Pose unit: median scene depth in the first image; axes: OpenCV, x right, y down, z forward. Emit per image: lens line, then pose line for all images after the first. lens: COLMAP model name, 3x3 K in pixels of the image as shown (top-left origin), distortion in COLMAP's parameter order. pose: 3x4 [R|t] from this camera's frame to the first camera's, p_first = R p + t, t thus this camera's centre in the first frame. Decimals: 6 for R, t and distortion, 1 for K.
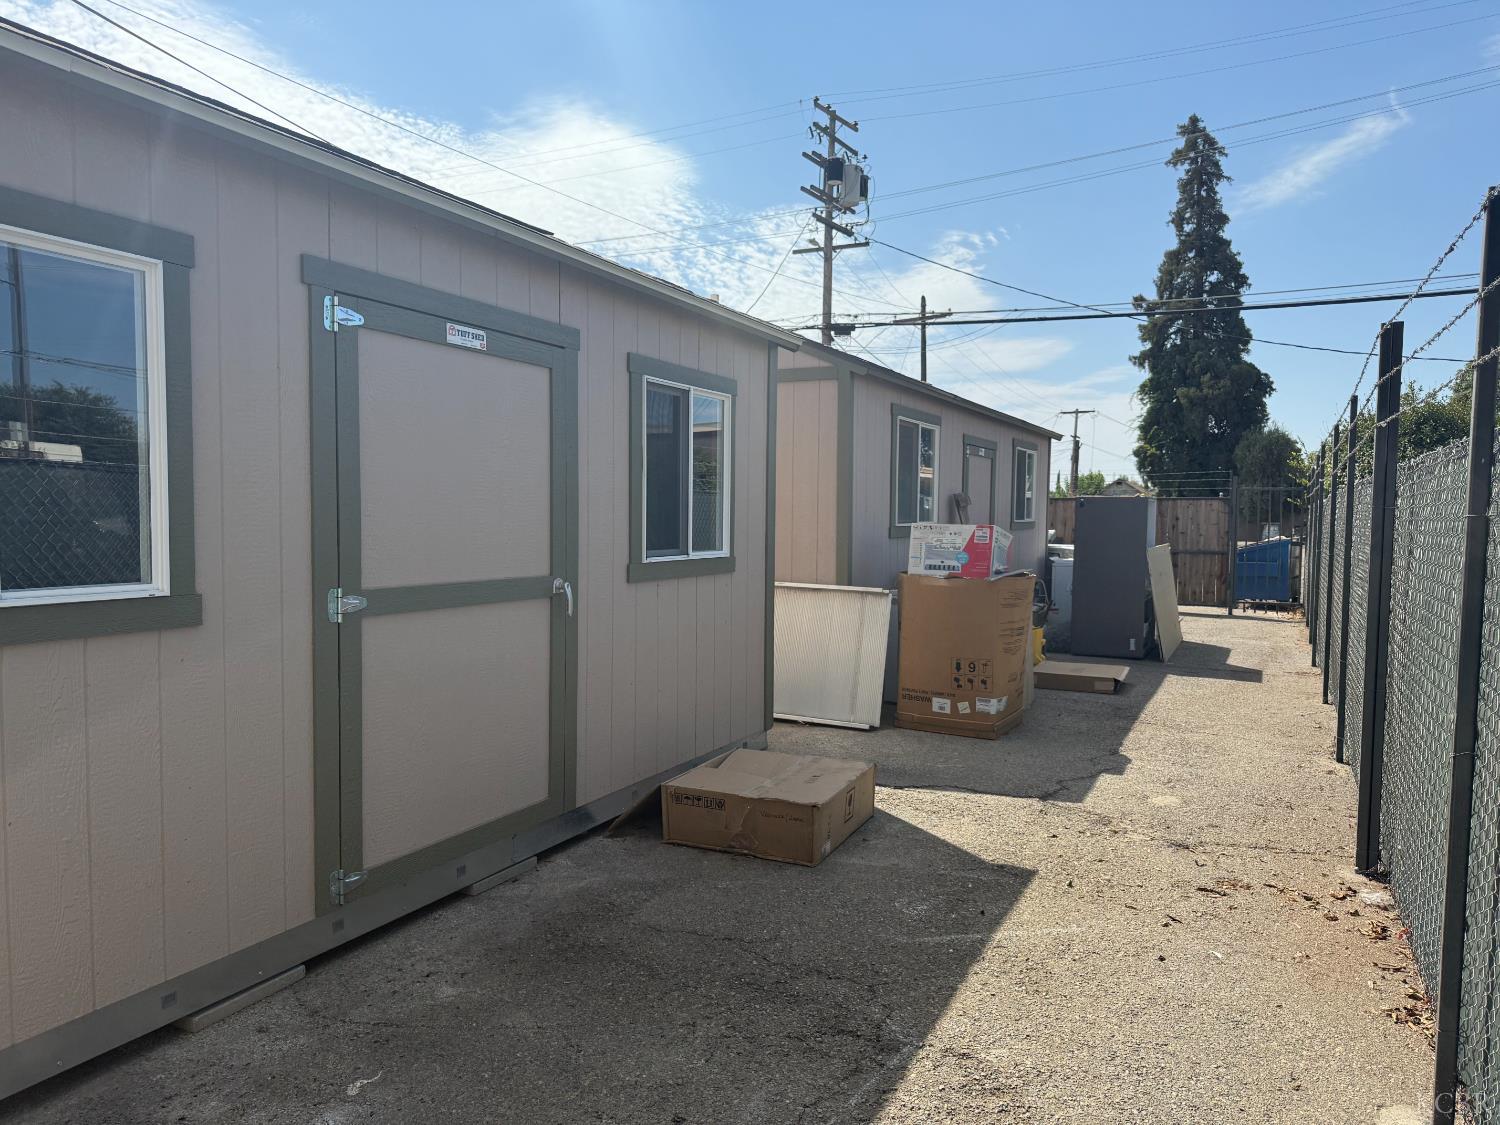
lens RADIAL K [[1075.7, 0, 750.0], [0, 1075.7, 562.5], [0, 0, 1]] dist [0.002521, -0.003390]
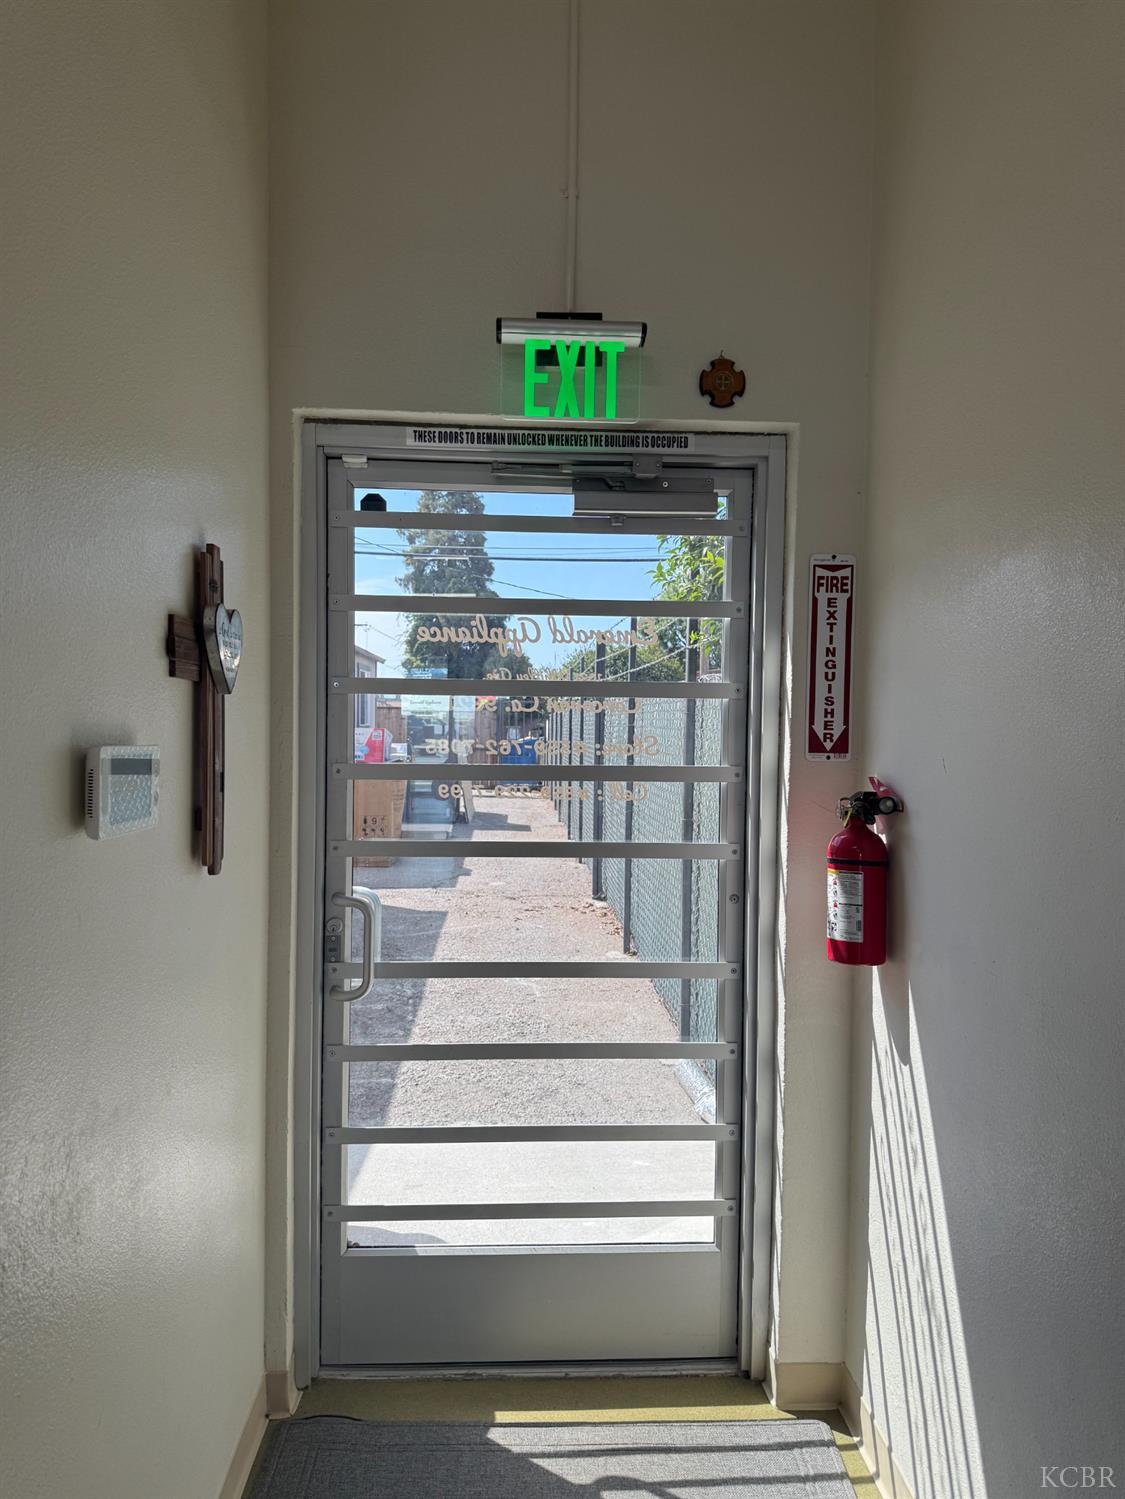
lens RADIAL K [[1075.0, 0, 562.5], [0, 1075.0, 749.5], [0, 0, 1]] dist [0.002521, -0.003390]
pose [[0.875383, -0.011975, 0.483282, -0.184070], [0.019006, 0.999773, -0.009652, 0.008206], [-0.483056, 0.017635, 0.875412, -0.300010]]
